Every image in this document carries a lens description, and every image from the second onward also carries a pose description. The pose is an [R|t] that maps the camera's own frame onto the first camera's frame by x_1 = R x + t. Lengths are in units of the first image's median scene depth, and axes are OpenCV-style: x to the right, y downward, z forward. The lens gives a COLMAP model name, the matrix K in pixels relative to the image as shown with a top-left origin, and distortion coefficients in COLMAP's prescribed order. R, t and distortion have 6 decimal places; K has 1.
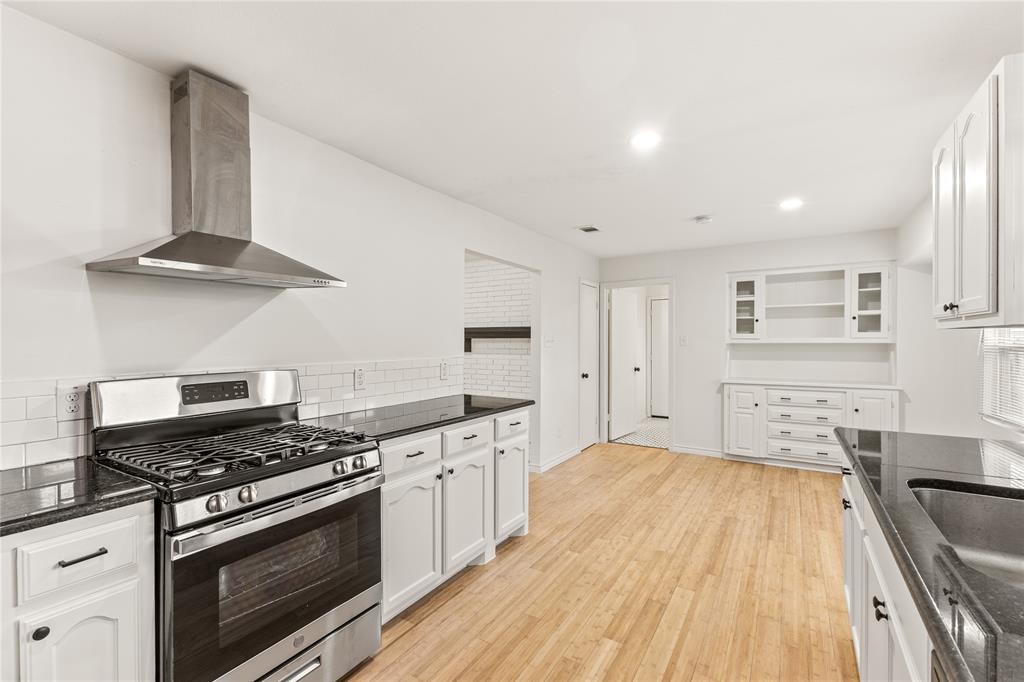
lens RADIAL K [[443.9, 0, 515.7], [0, 443.9, 343.8], [0, 0, 1]] dist [0.012335, -0.001454]
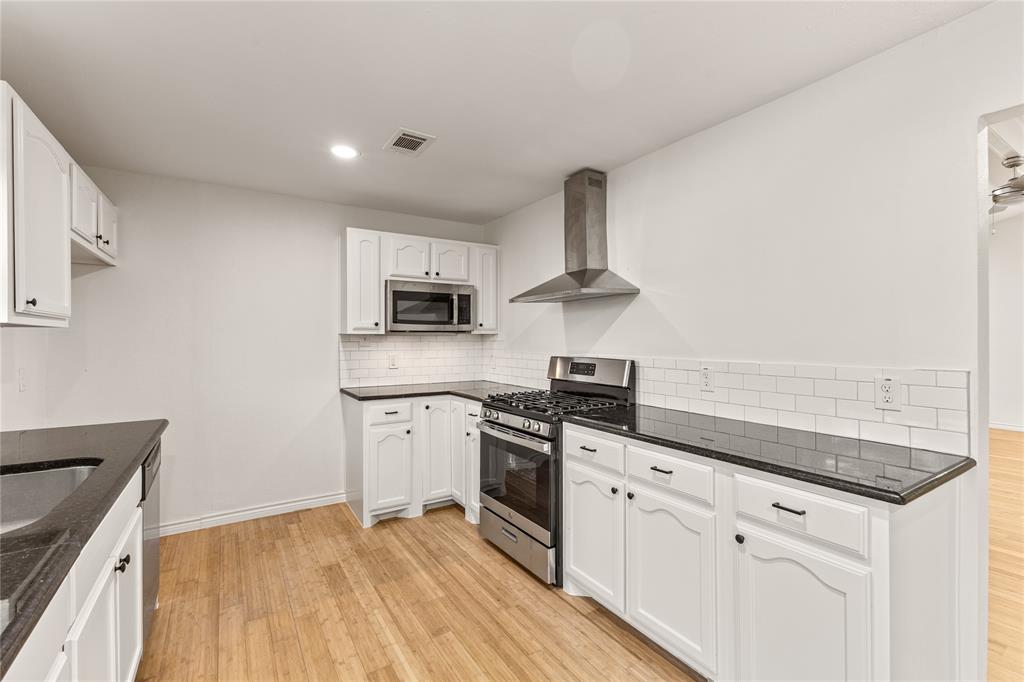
lens RADIAL K [[443.9, 0, 515.5], [0, 443.9, 340.6], [0, 0, 1]] dist [0.012335, -0.001454]
pose [[-0.427988, 0.005489, -0.903768, 0.341713], [0.000066, 0.999982, 0.006042, -0.001413], [0.903785, 0.002526, -0.427980, 0.582030]]
